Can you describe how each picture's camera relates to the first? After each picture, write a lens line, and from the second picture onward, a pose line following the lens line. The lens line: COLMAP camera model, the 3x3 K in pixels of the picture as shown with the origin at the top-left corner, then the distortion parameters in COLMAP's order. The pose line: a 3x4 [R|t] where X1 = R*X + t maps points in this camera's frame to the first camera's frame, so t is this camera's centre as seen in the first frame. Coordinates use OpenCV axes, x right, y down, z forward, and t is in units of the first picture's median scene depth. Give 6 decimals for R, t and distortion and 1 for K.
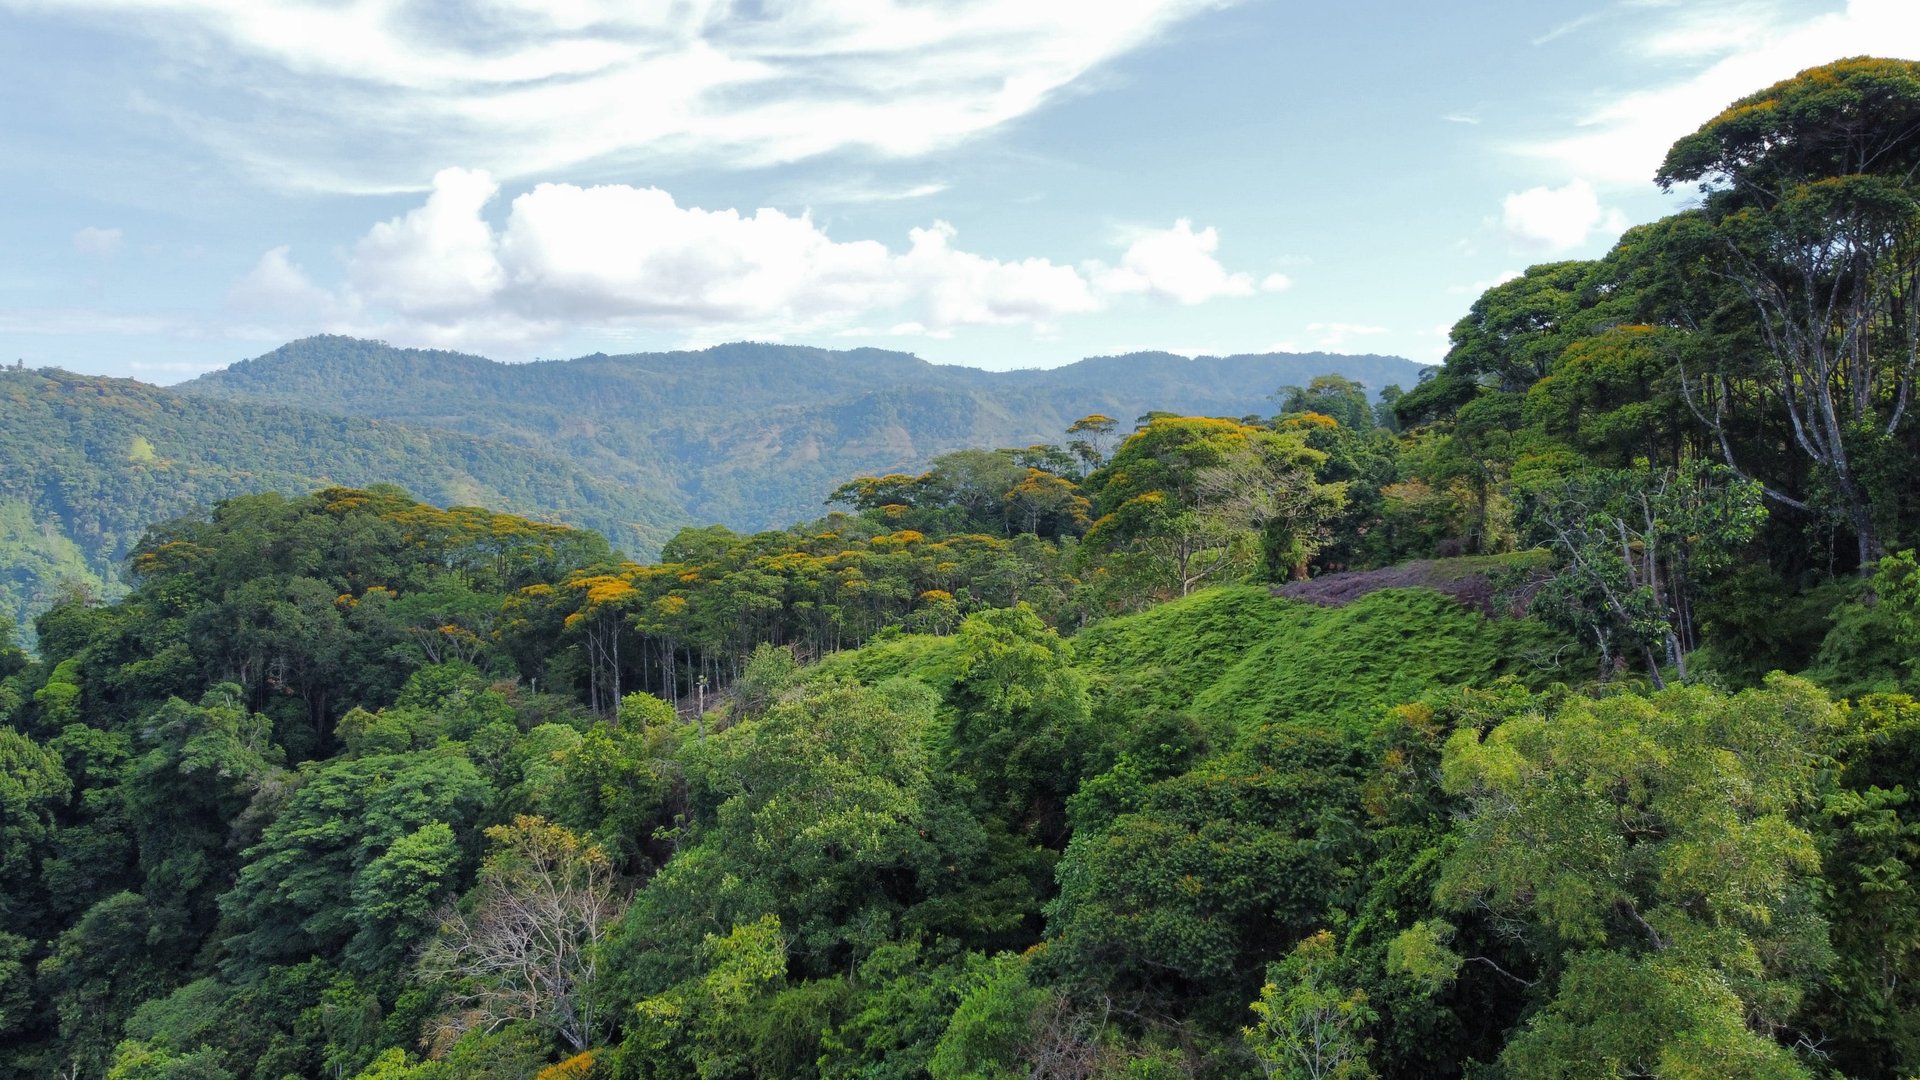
lens RADIAL K [[1464.5, 0, 953.3], [0, 1464.5, 539.0], [0, 0, 1]] dist [-0.011654, 0.004575]
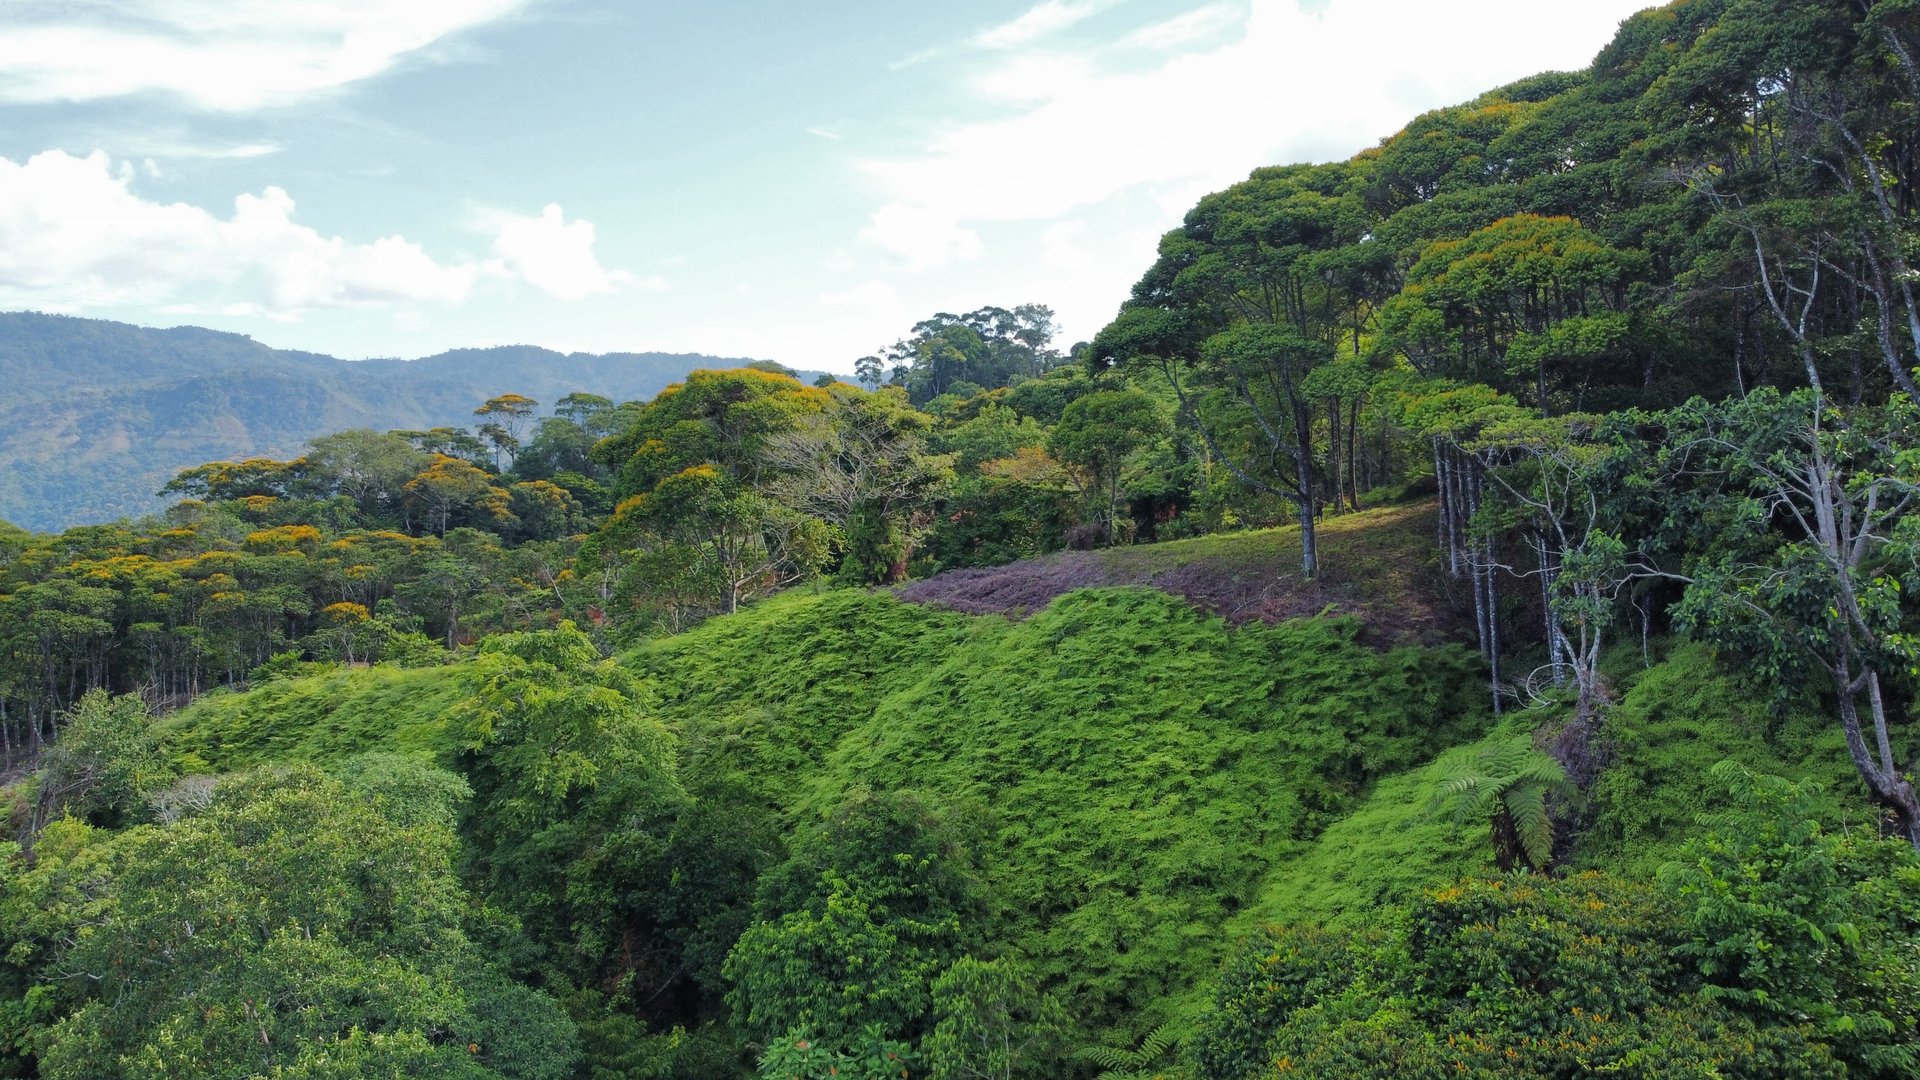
lens RADIAL K [[1464.5, 0, 960.9], [0, 1464.5, 537.8], [0, 0, 1]] dist [-0.011654, 0.004575]
pose [[0.910261, -0.007011, 0.413975, -0.057805], [0.007579, 0.999971, 0.000270, 0.006376], [-0.413965, 0.002892, 0.910288, 0.301152]]
